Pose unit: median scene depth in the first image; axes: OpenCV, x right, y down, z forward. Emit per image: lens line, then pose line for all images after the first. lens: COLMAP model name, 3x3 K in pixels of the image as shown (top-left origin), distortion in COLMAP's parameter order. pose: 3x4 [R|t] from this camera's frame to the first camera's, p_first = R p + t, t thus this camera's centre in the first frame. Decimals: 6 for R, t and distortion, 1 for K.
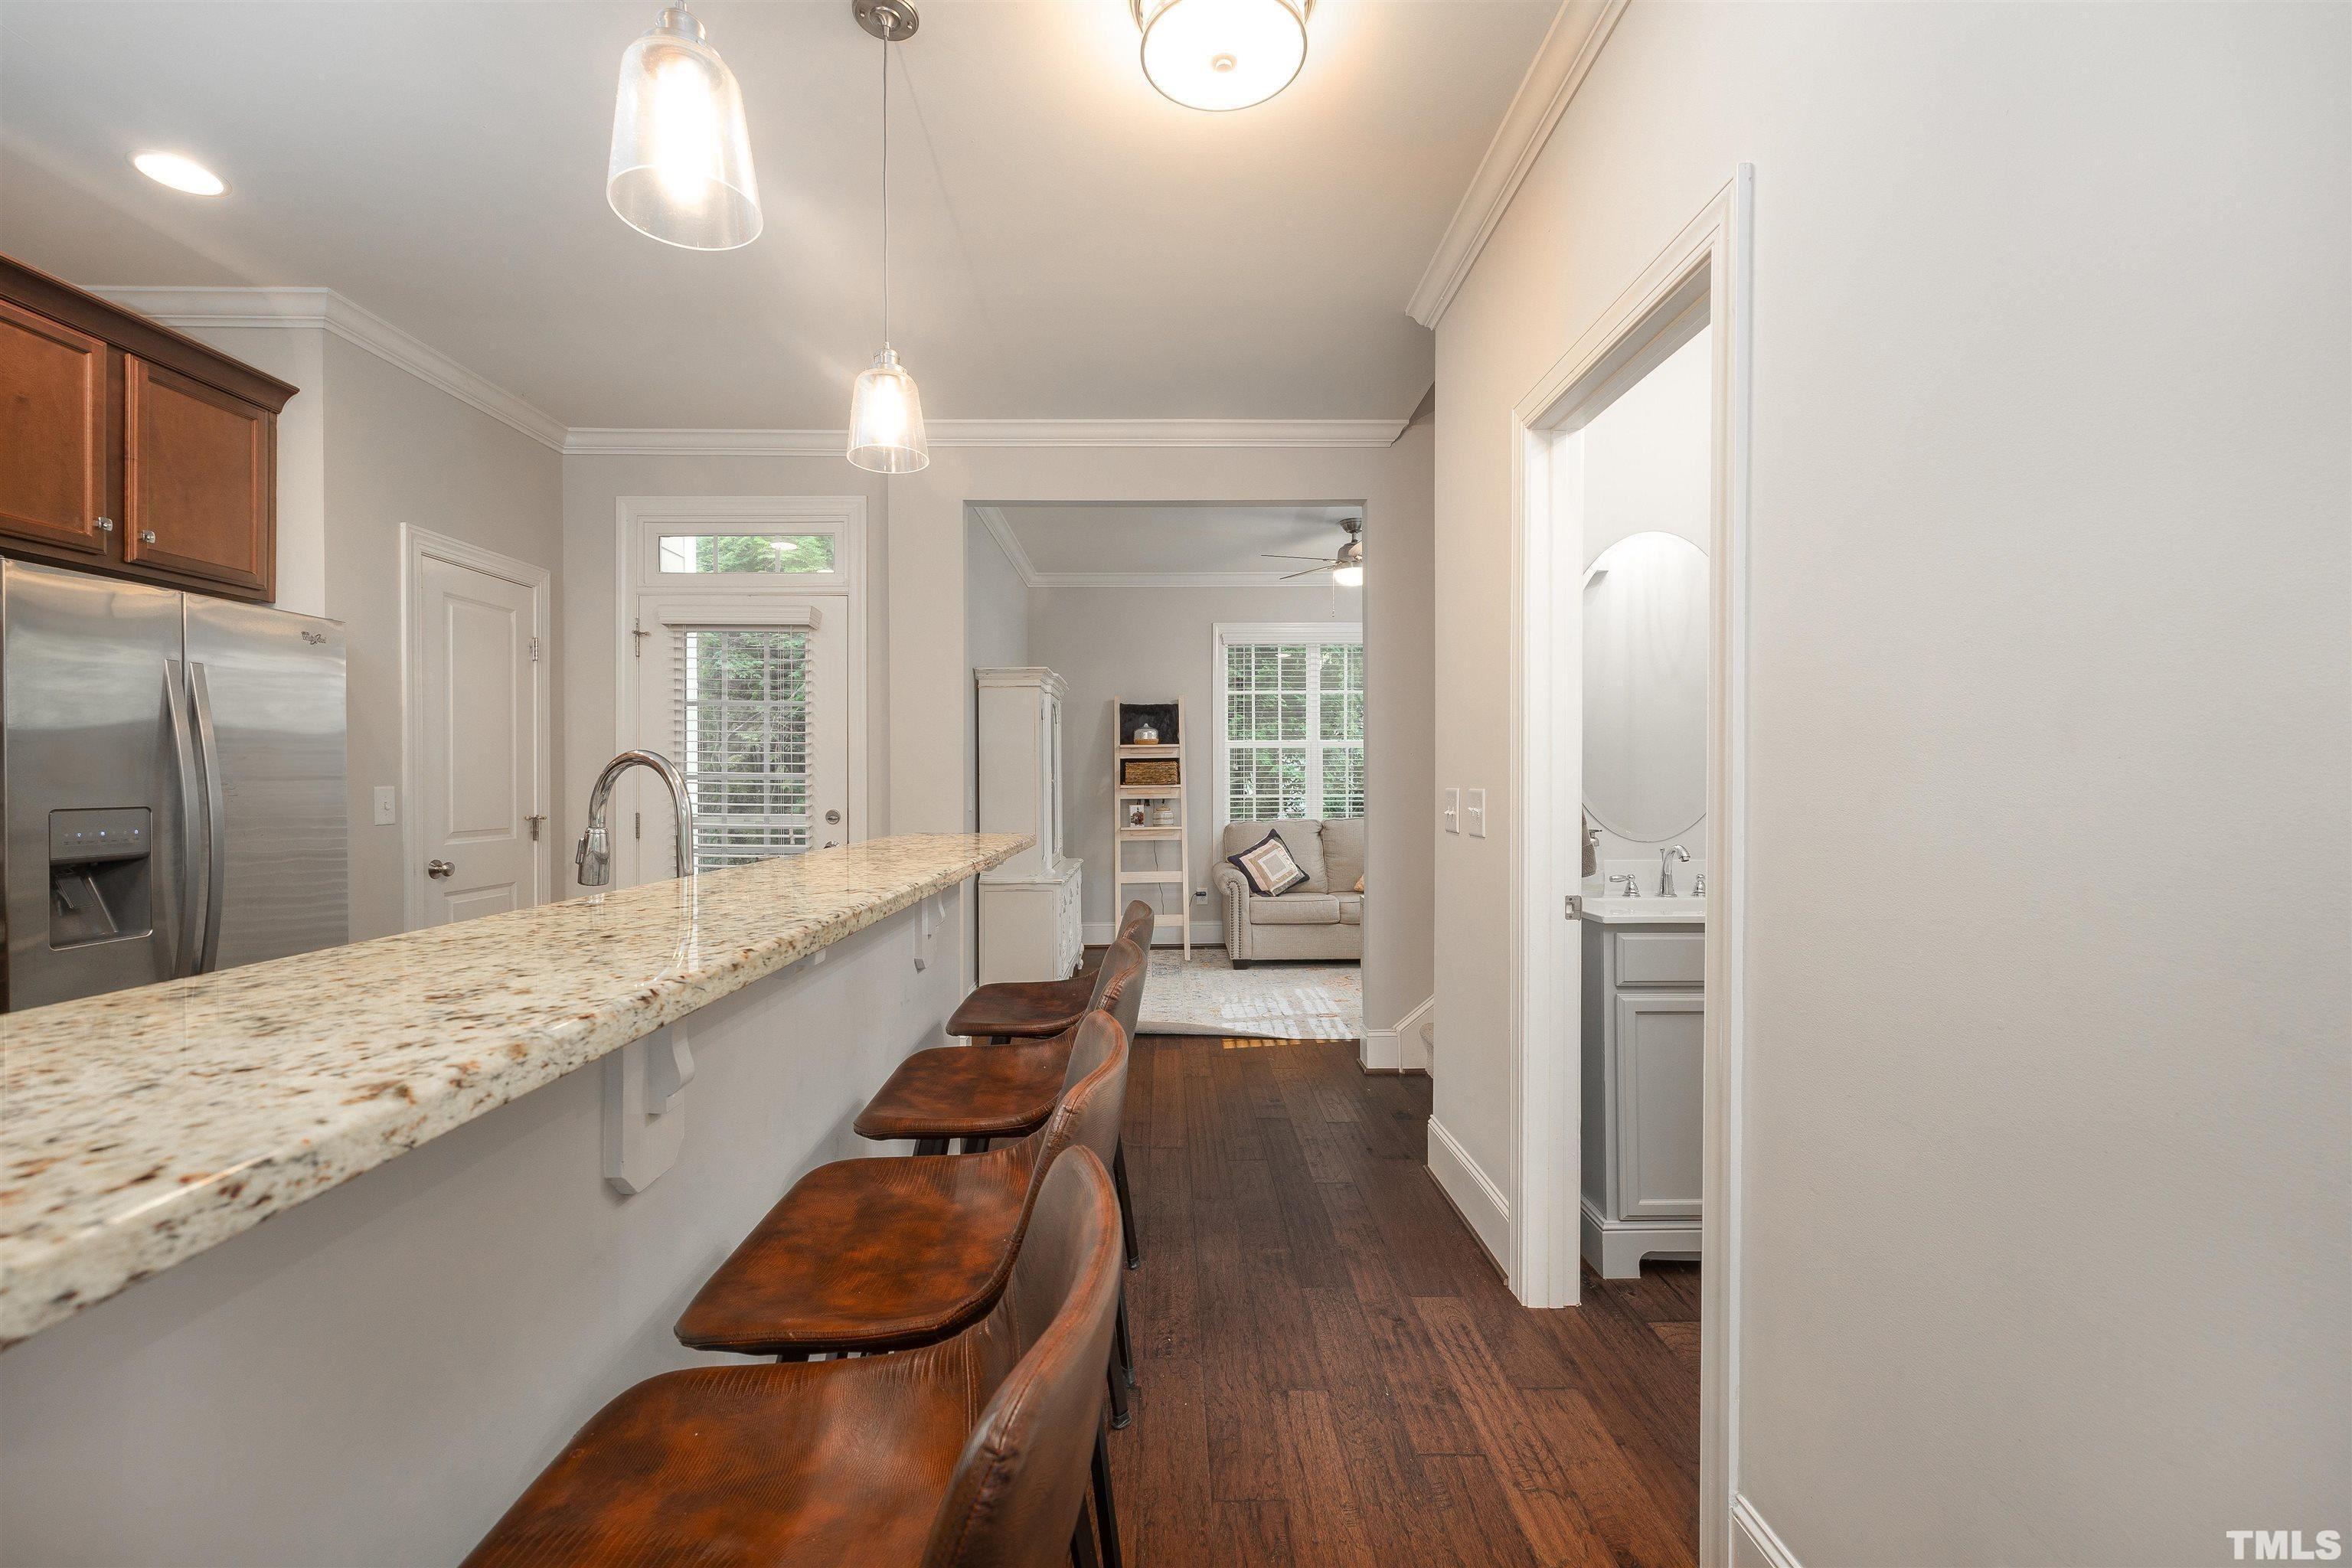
lens RADIAL K [[1024.9, 0, 1179.9], [0, 1024.9, 781.9], [0, 0, 1]] dist [0.001993, -0.000002]
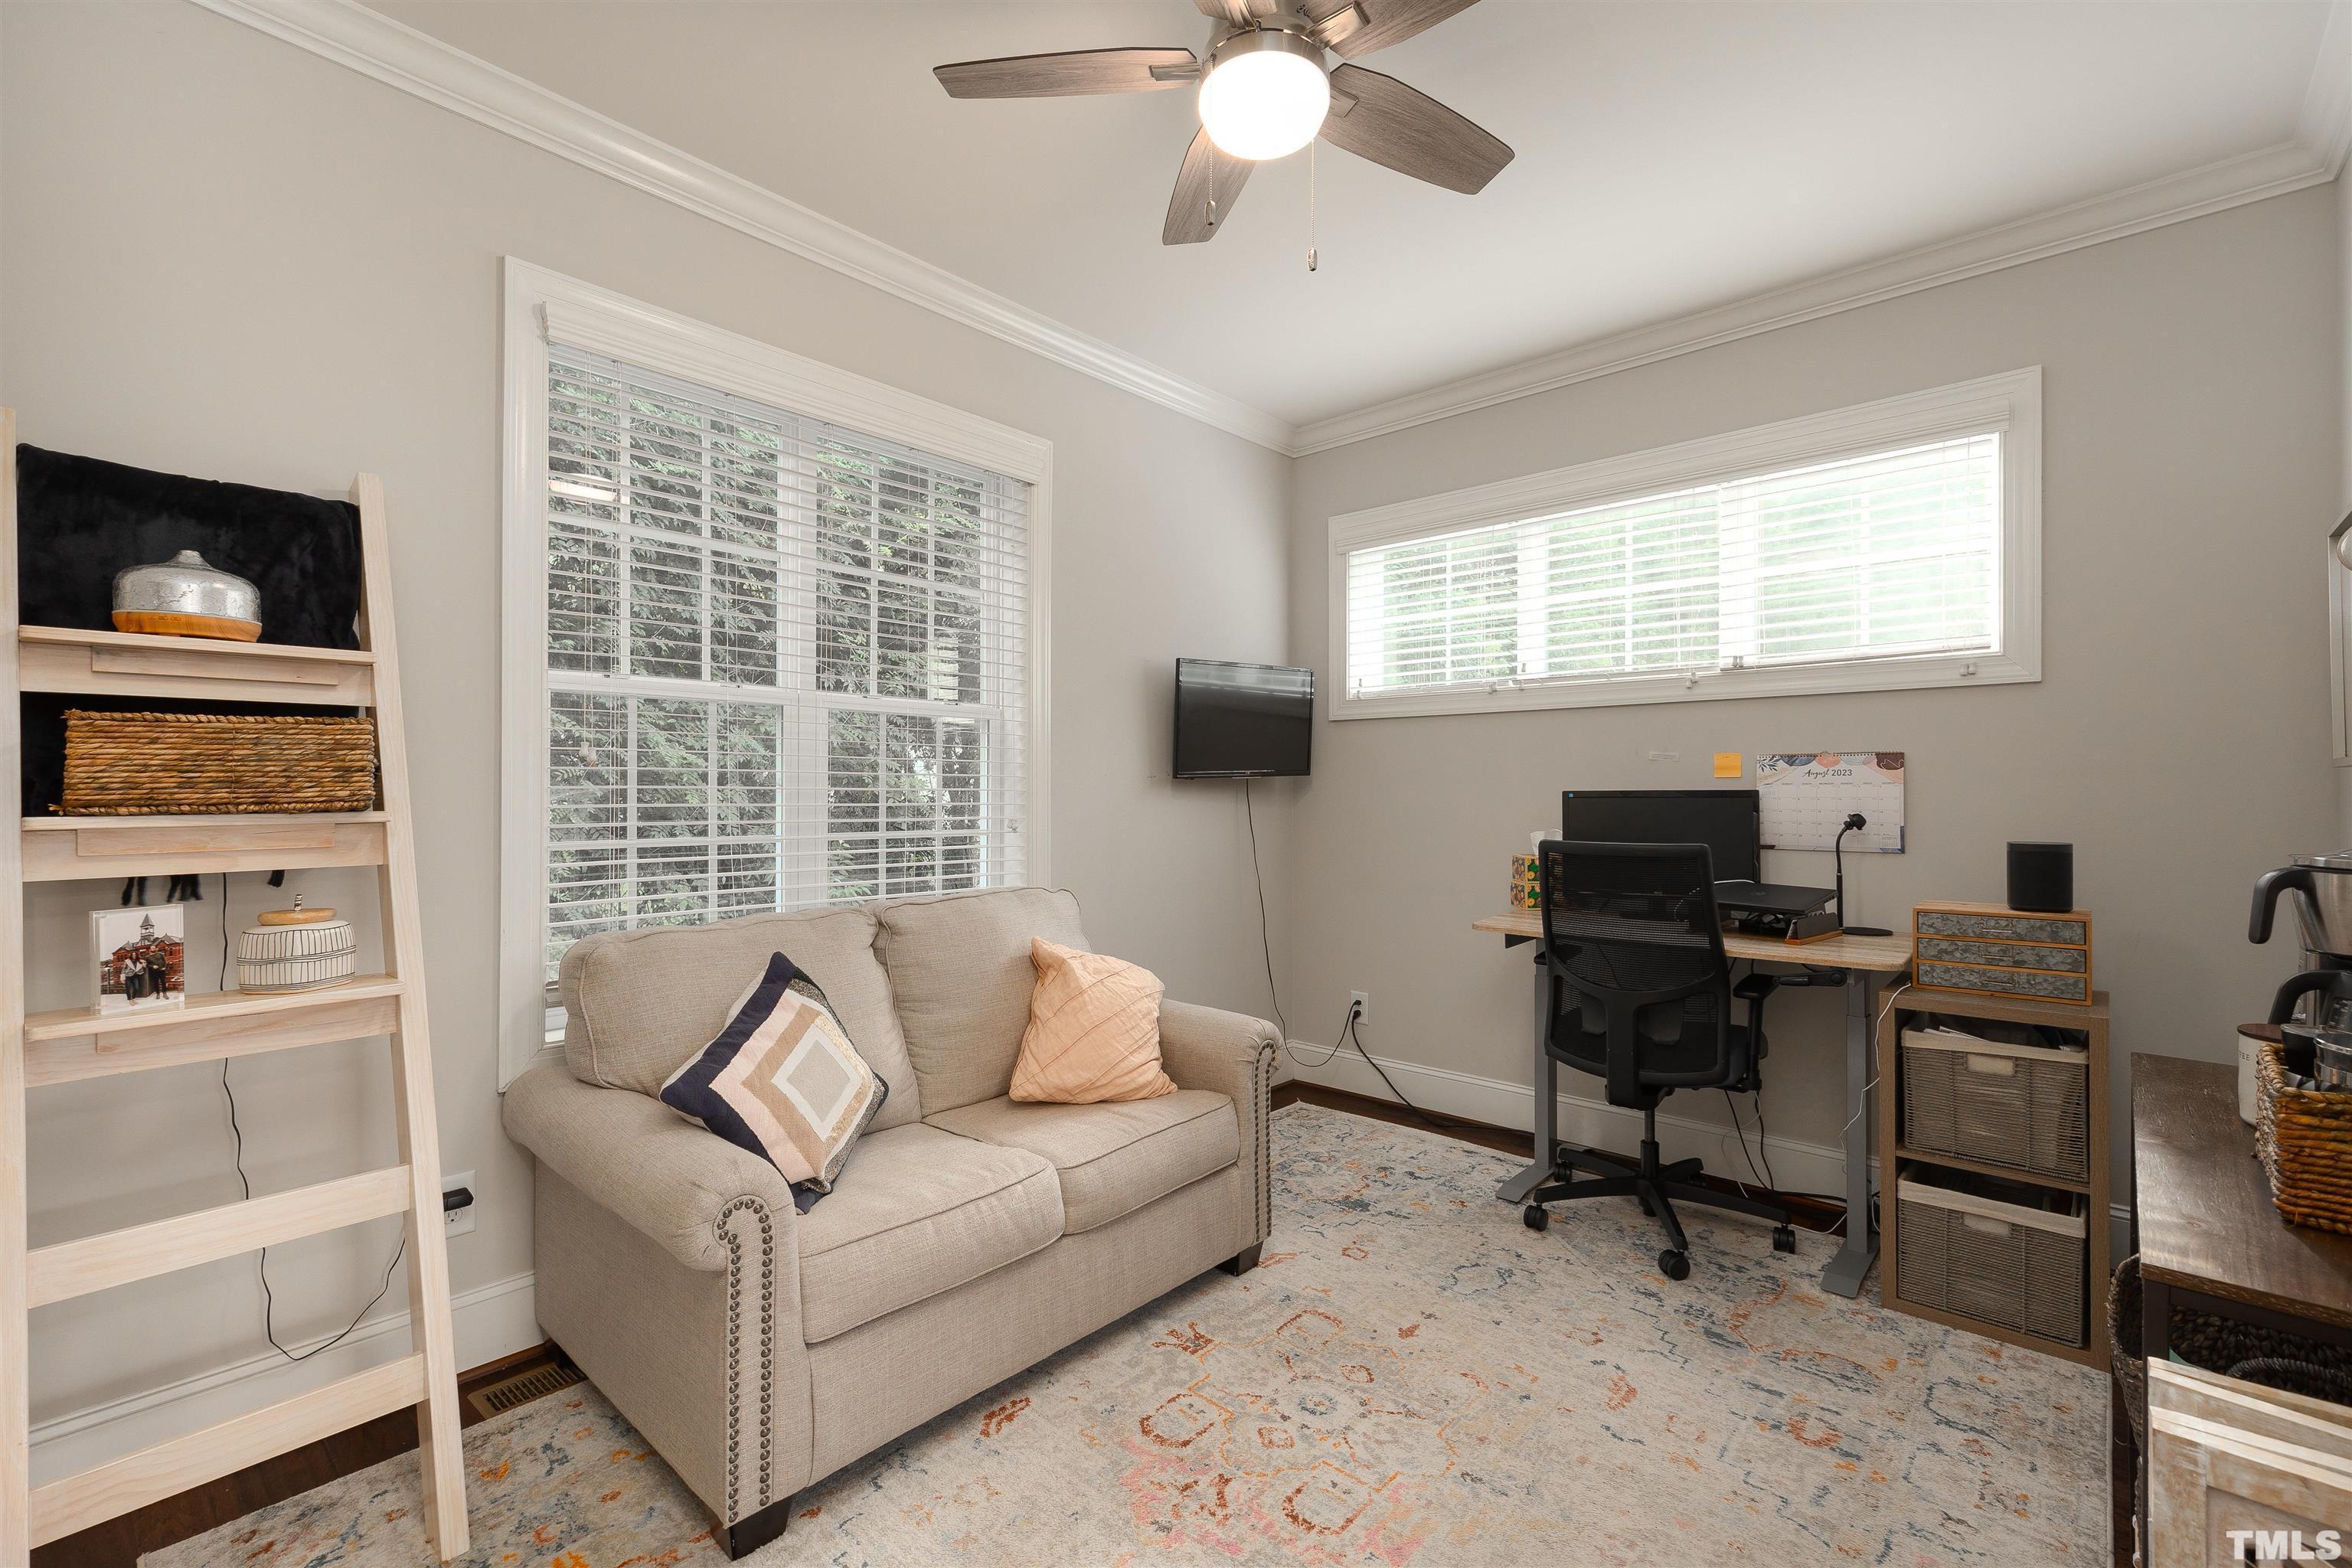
lens RADIAL K [[1024.9, 0, 1169.1], [0, 1024.9, 790.6], [0, 0, 1]] dist [0.001993, -0.000002]
pose [[0.679594, 0.003170, 0.733581, -0.052551], [0.006927, 0.999918, -0.010739, 0.001426], [-0.733556, 0.012380, 0.679517, 0.685100]]
